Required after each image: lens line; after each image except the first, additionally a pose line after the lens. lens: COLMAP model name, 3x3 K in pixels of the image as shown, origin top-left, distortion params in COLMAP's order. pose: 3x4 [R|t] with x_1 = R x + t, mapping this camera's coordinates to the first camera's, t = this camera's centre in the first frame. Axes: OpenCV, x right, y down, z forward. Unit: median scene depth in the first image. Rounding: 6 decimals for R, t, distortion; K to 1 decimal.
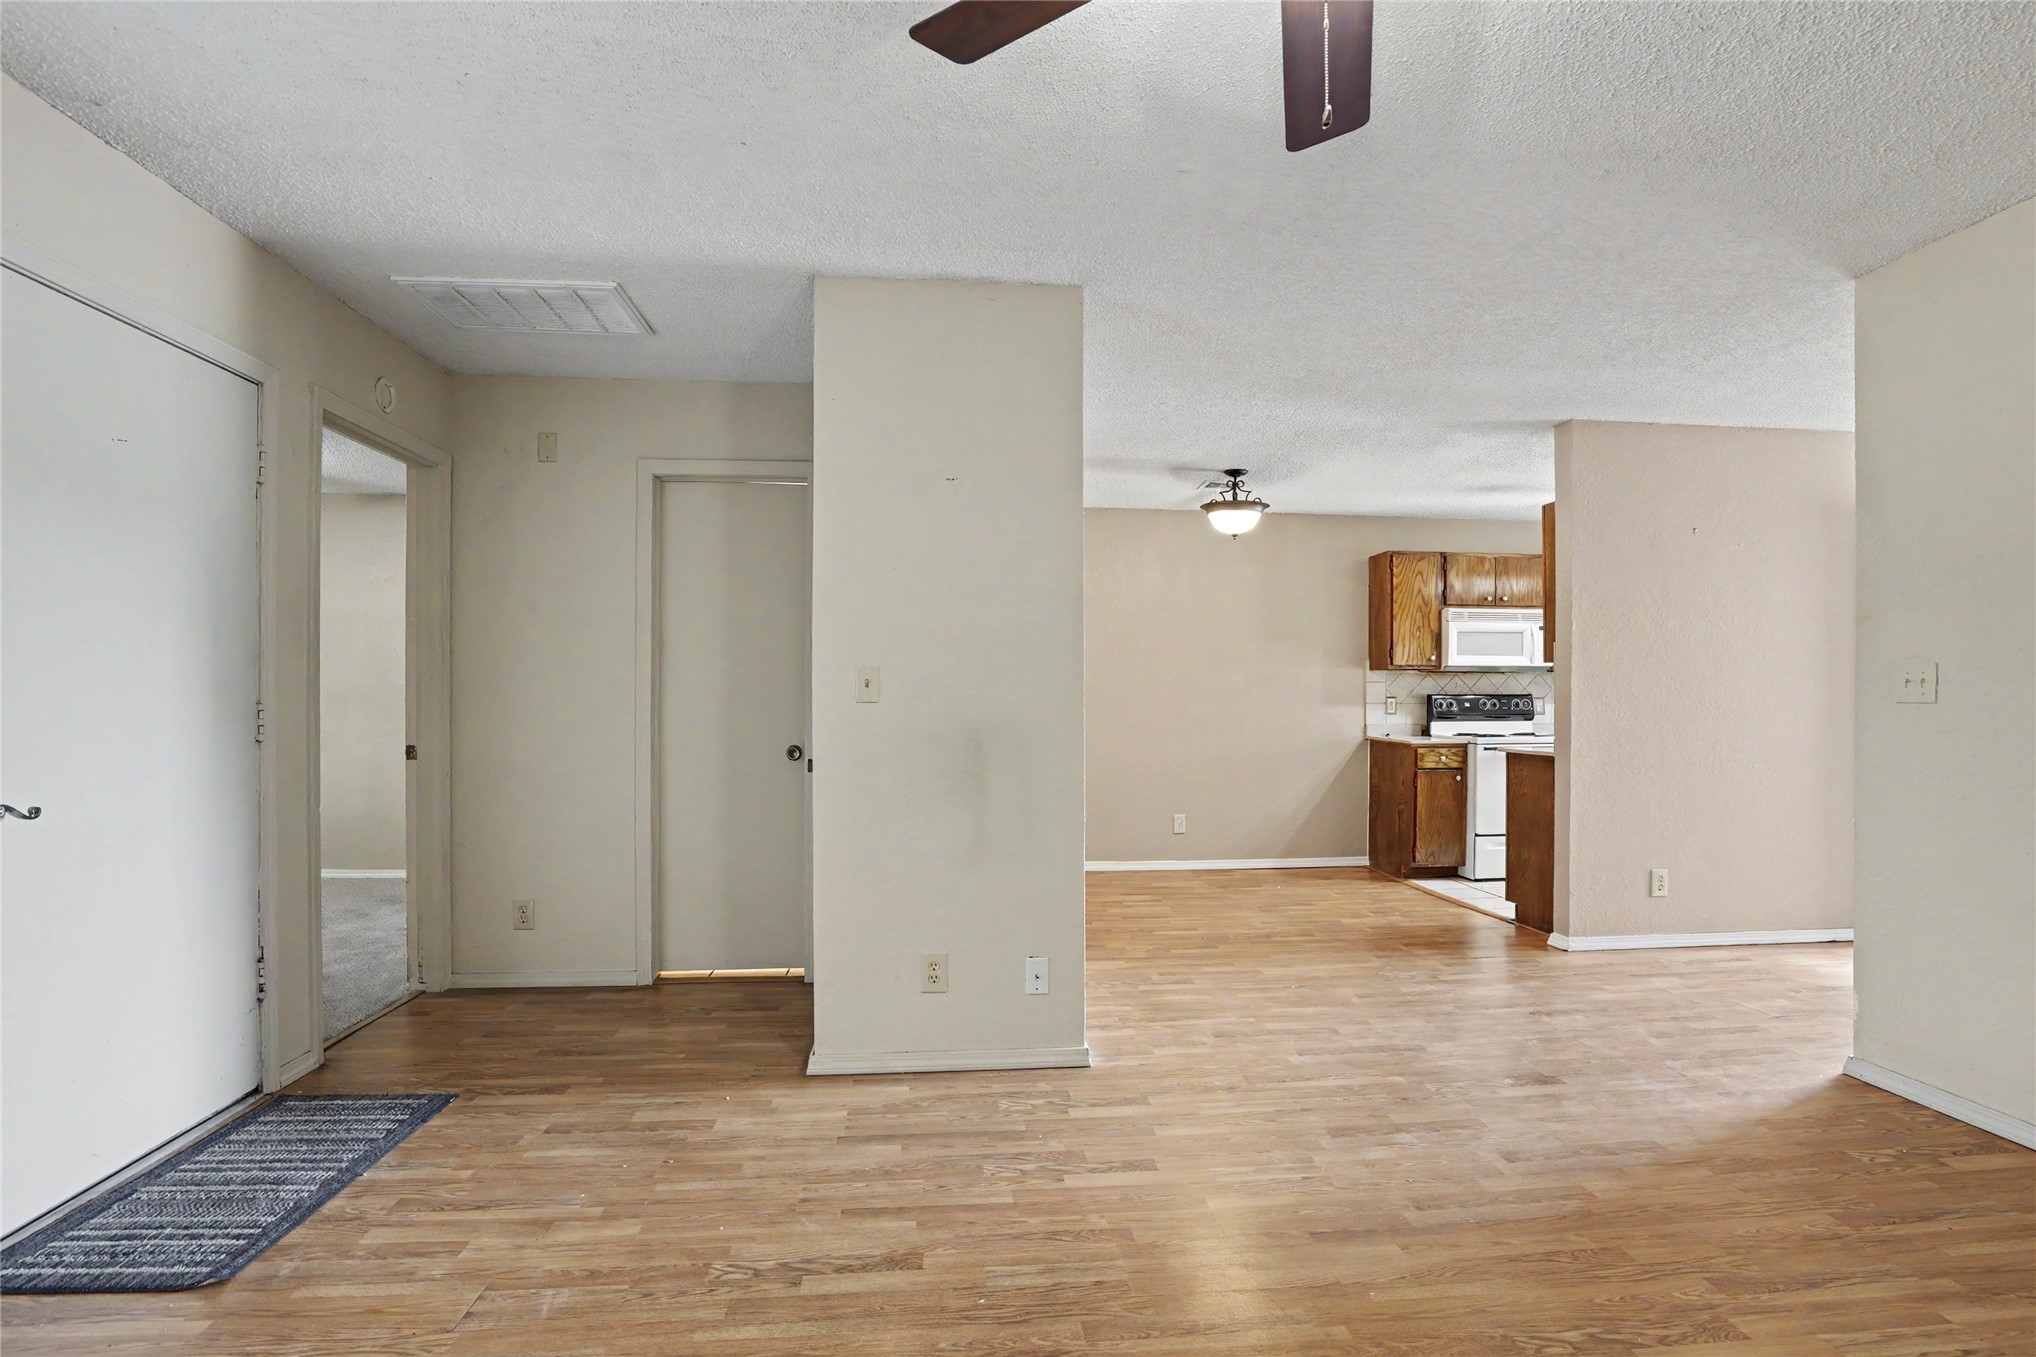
lens RADIAL K [[992.3, 0, 1024.4], [0, 992.3, 699.2], [0, 0, 1]] dist [-0.071735, 0.036199]
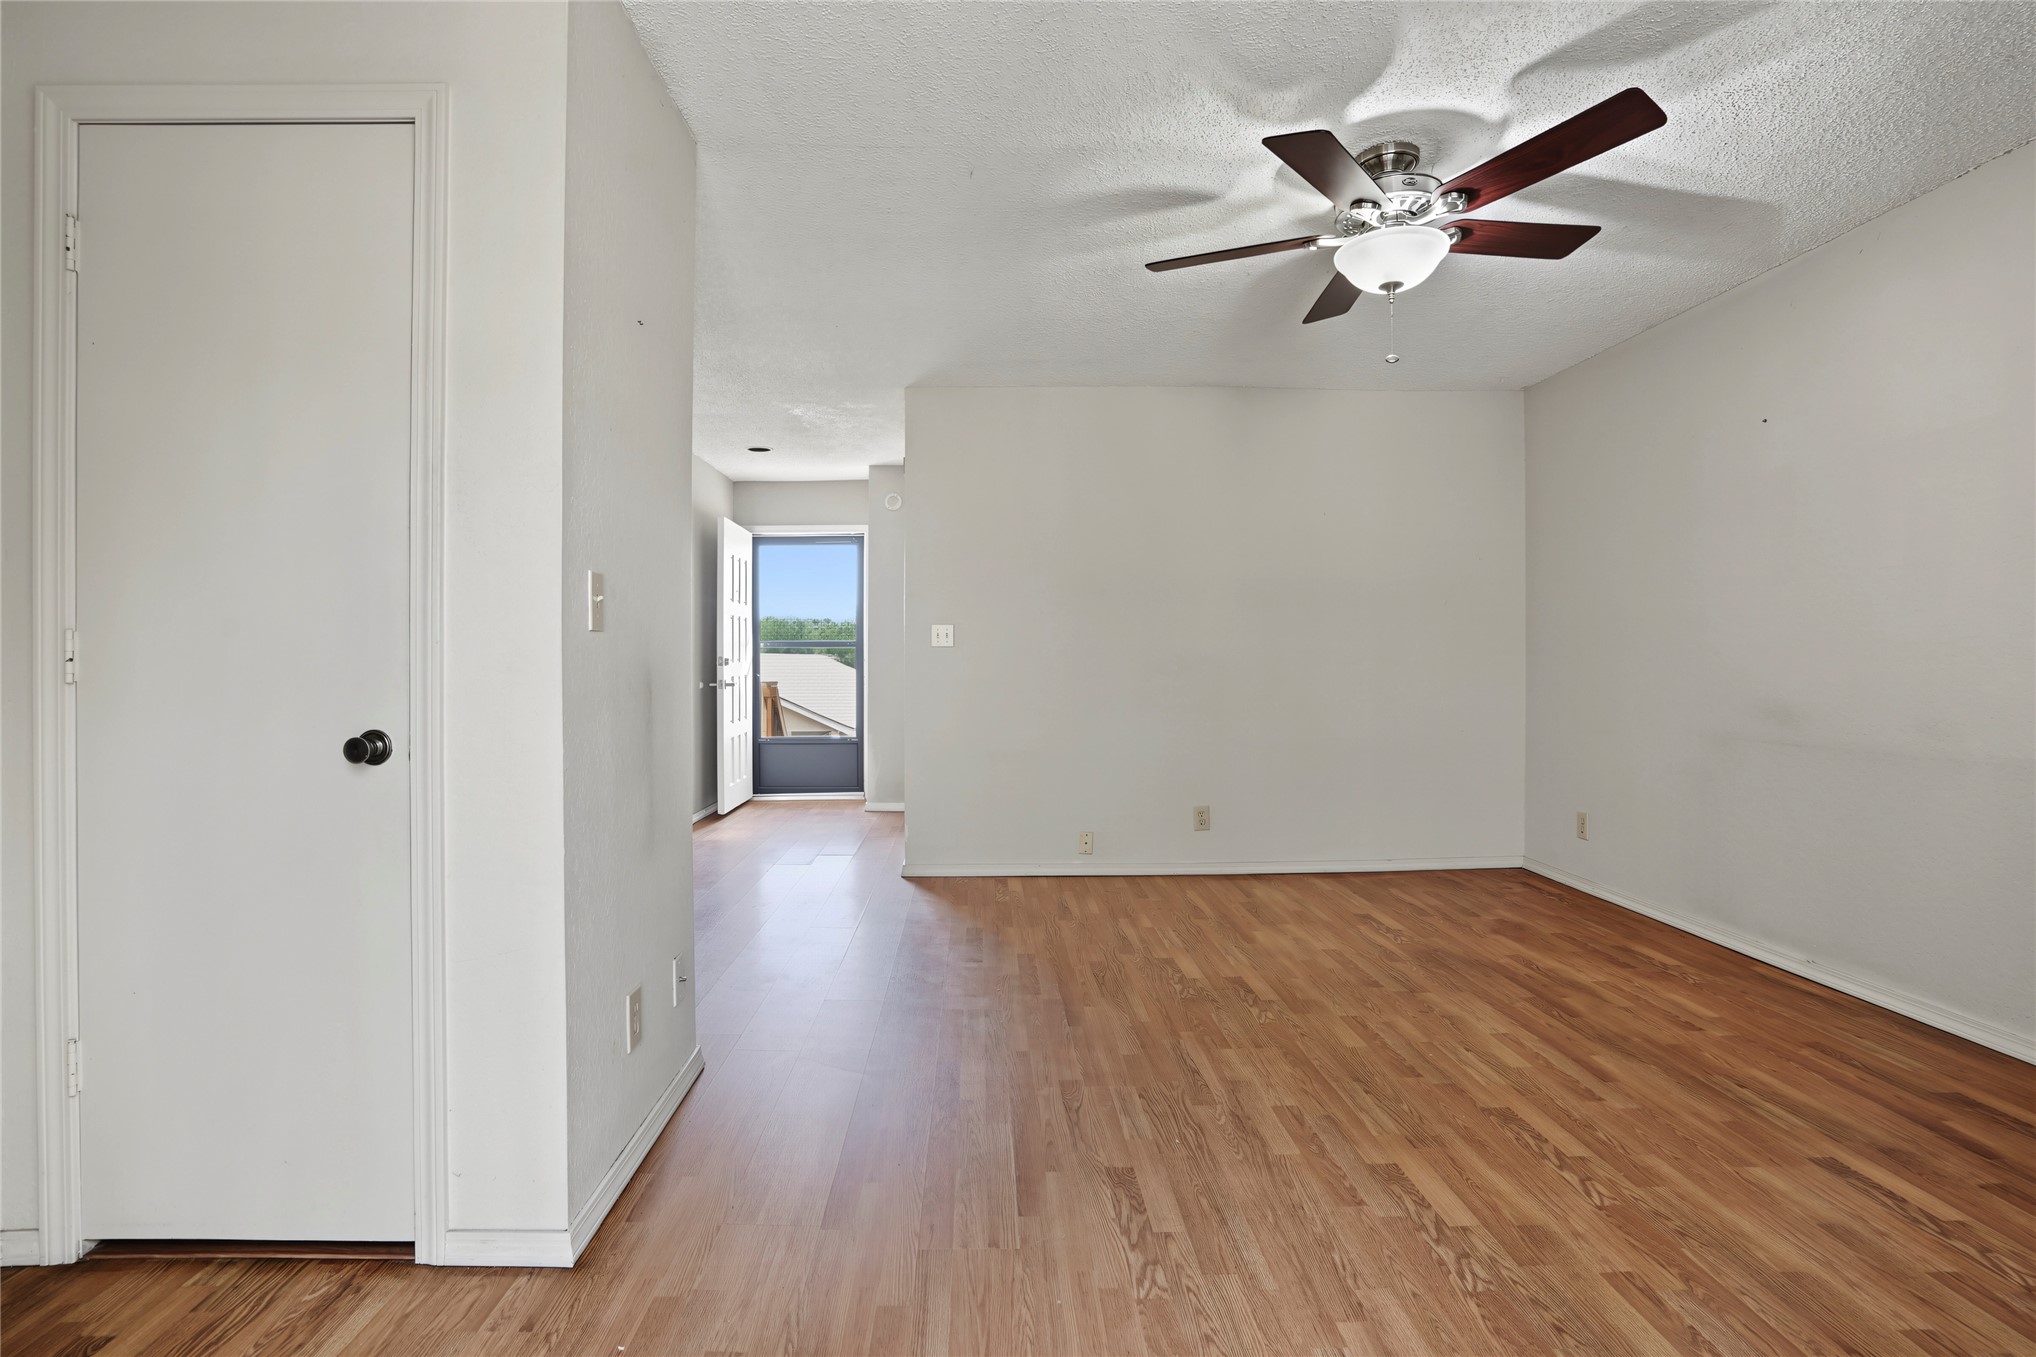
lens RADIAL K [[980.1, 0, 994.4], [0, 980.1, 655.9], [0, 0, 1]] dist [-0.058204, 0.020671]
pose [[0.081456, 0.000494, 0.996677, -0.364122], [-0.000826, 1.000000, -0.000428, 0.009172], [-0.996677, -0.000789, 0.081456, 0.332971]]
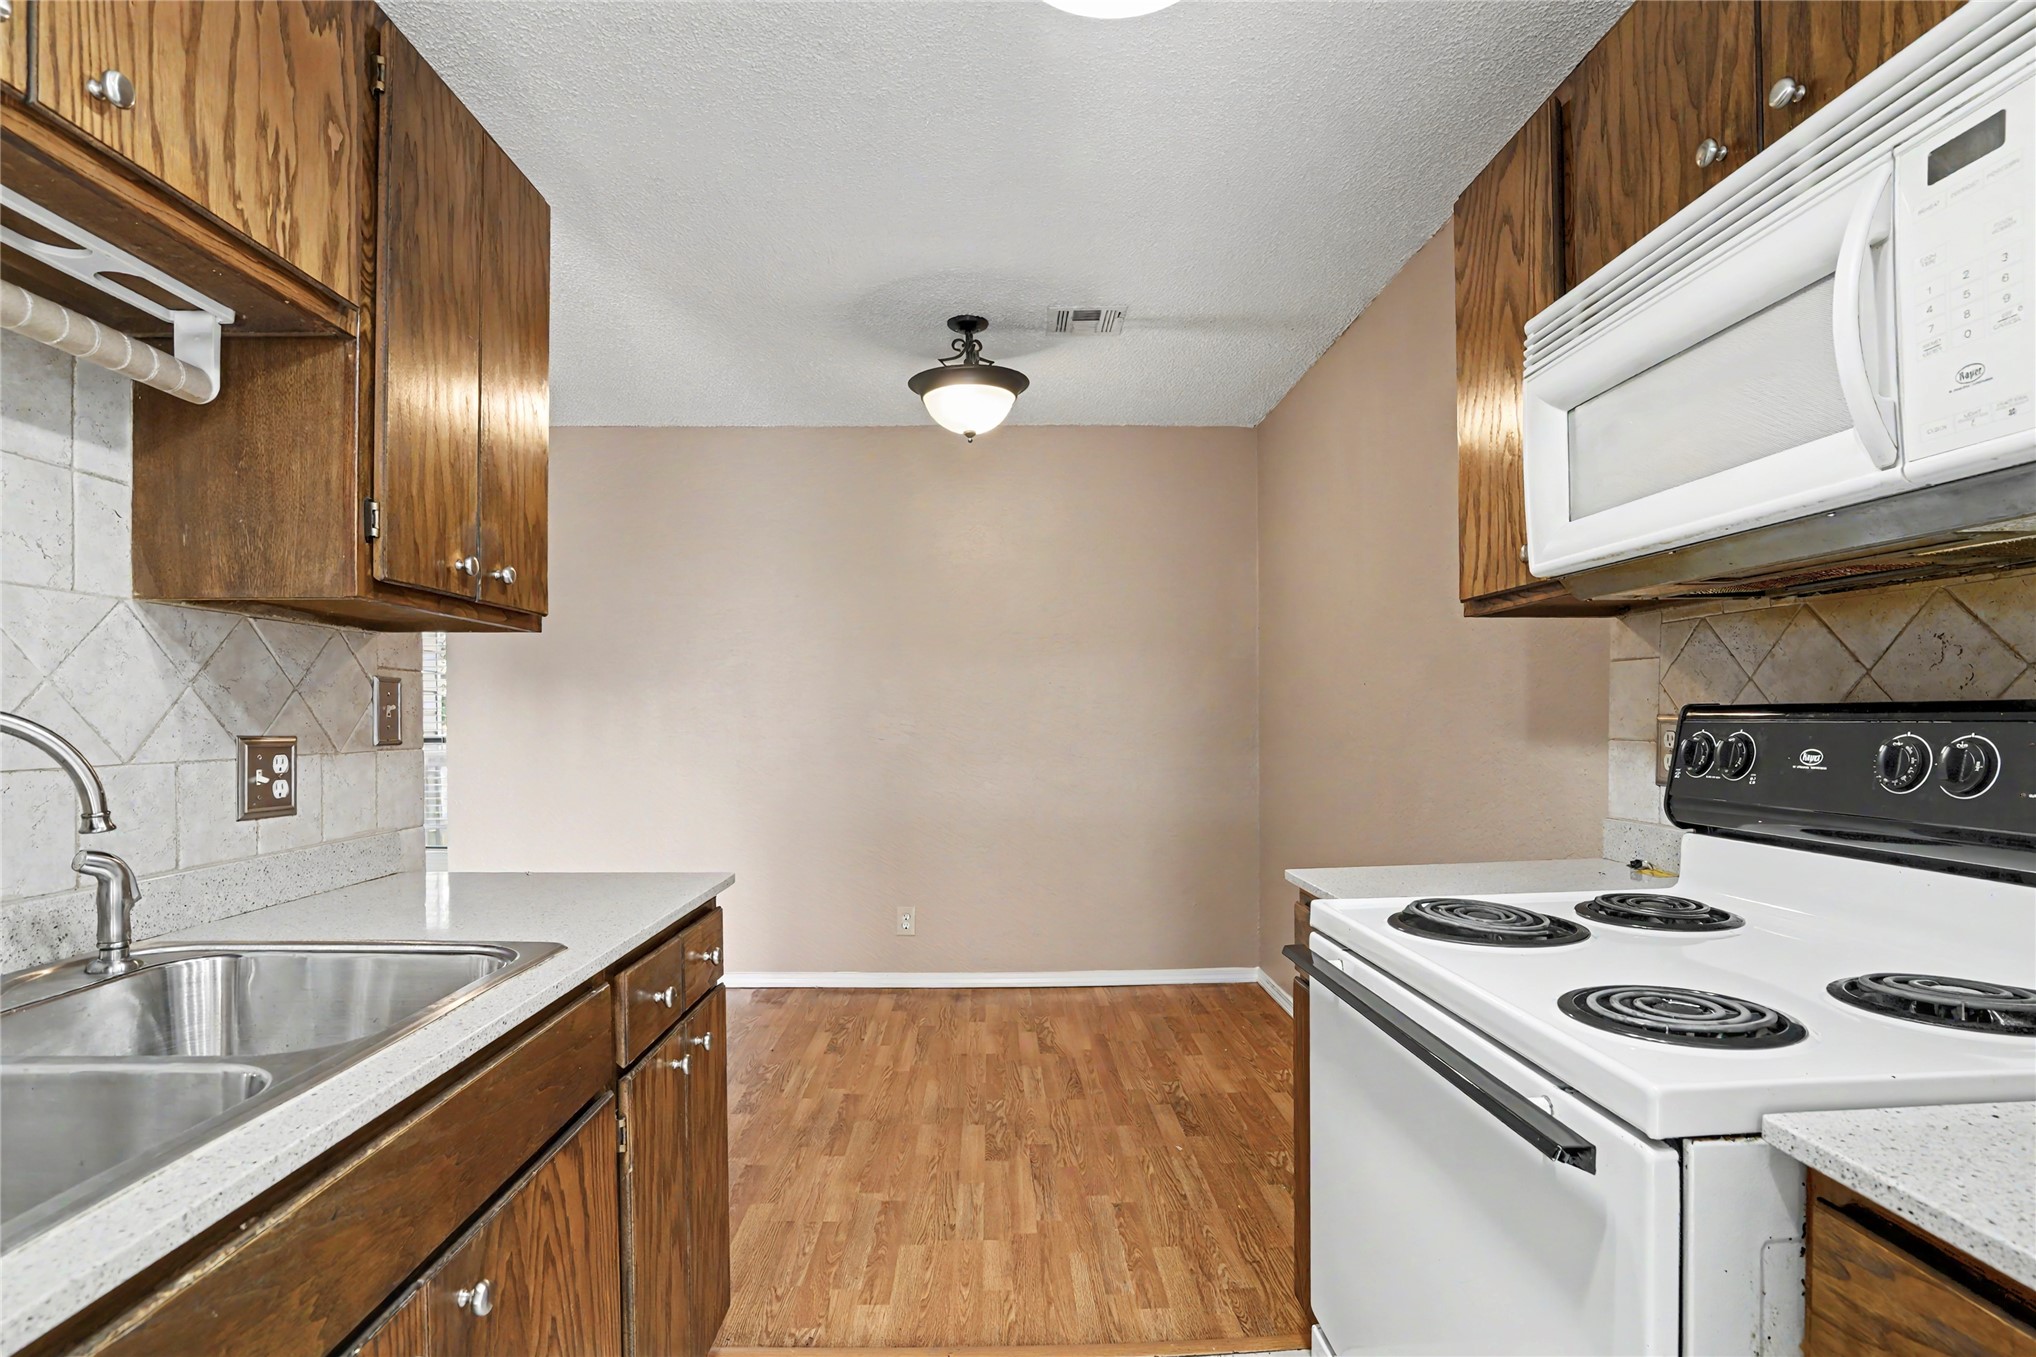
lens RADIAL K [[1020.5, 0, 1011.4], [0, 1020.5, 722.4], [0, 0, 1]] dist [-0.021660, 0.027276]
pose [[-0.068105, 0.005743, -0.997662, 0.699729], [0.006705, 0.999963, 0.005299, -0.003489], [0.997656, -0.006328, -0.068141, 0.932793]]
